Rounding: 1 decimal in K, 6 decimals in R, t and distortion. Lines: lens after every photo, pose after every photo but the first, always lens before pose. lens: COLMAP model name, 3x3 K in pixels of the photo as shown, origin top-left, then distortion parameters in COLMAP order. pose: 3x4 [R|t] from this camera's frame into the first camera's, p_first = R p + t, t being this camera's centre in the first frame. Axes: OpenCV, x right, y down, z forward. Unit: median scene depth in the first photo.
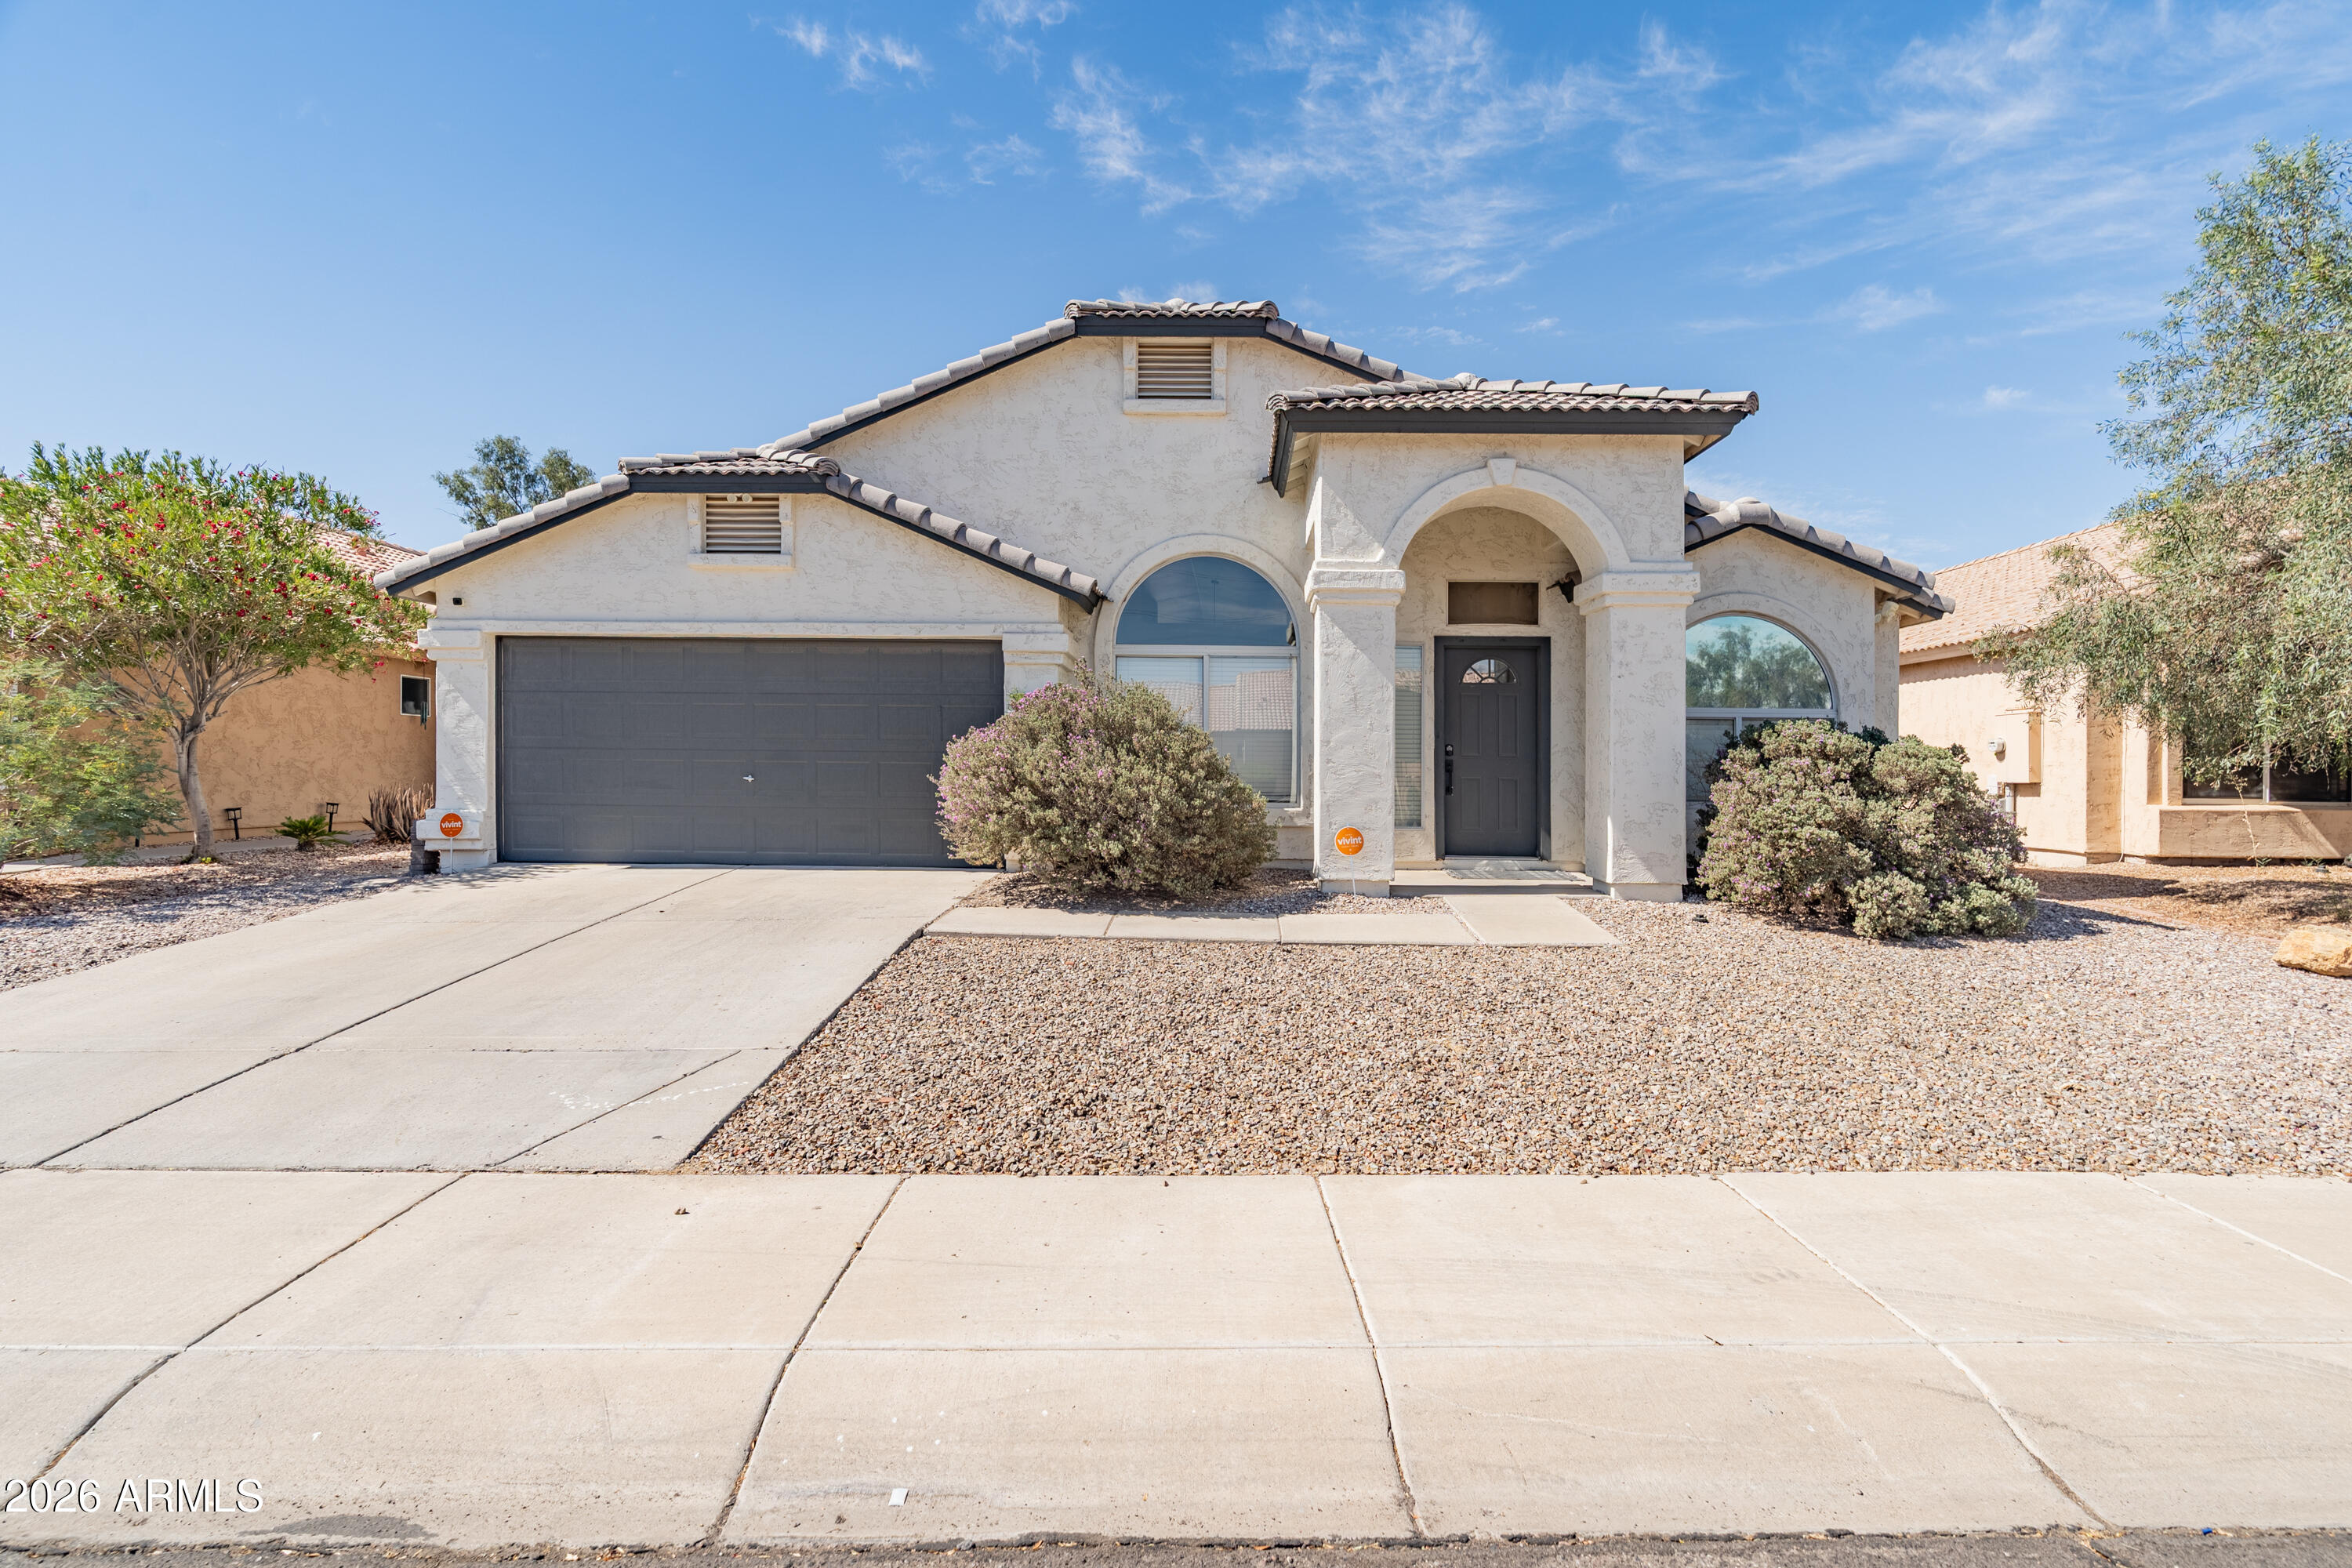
lens RADIAL K [[1096.2, 0, 1179.2], [0, 1096.2, 764.5], [0, 0, 1]] dist [-0.001441, 0.000534]
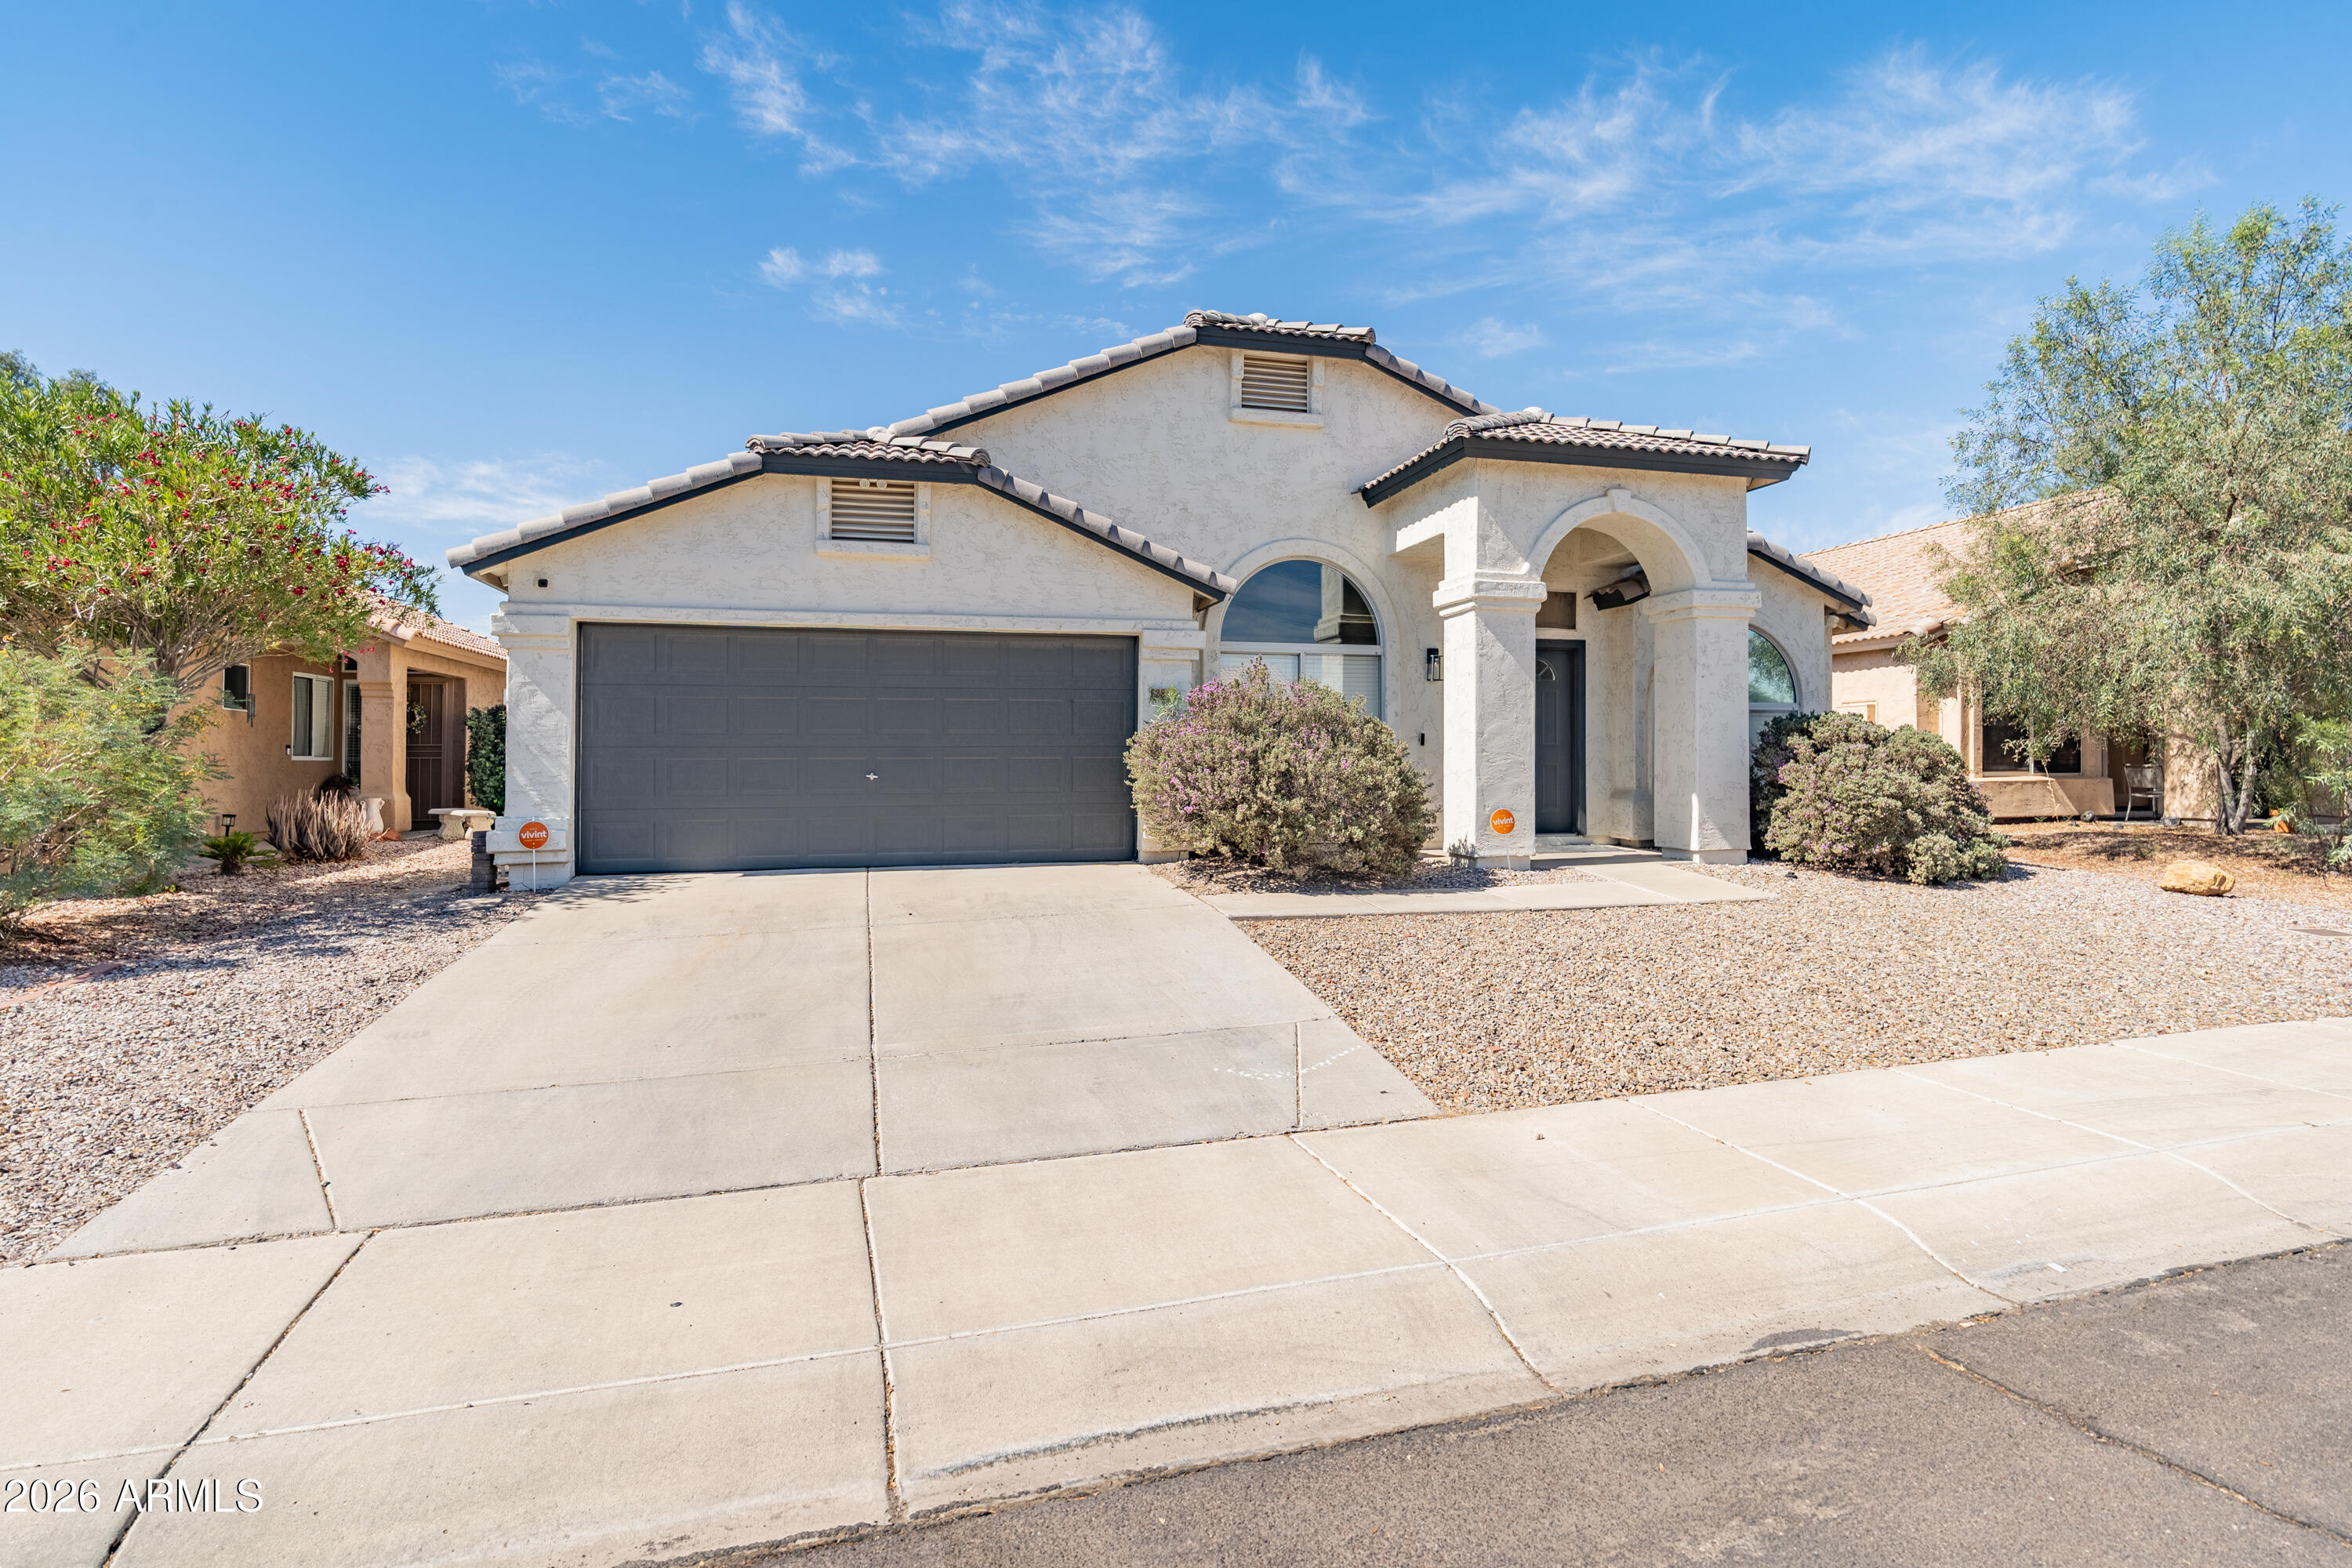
lens RADIAL K [[1159.3, 0, 1145.9], [0, 1159.3, 703.2], [0, 0, 1]] dist [-0.013291, 0.002403]
pose [[0.961502, -0.000776, 0.274797, -0.440493], [0.014593, 0.998729, -0.048241, 0.001045], [-0.274411, 0.050394, 0.960291, -0.029813]]
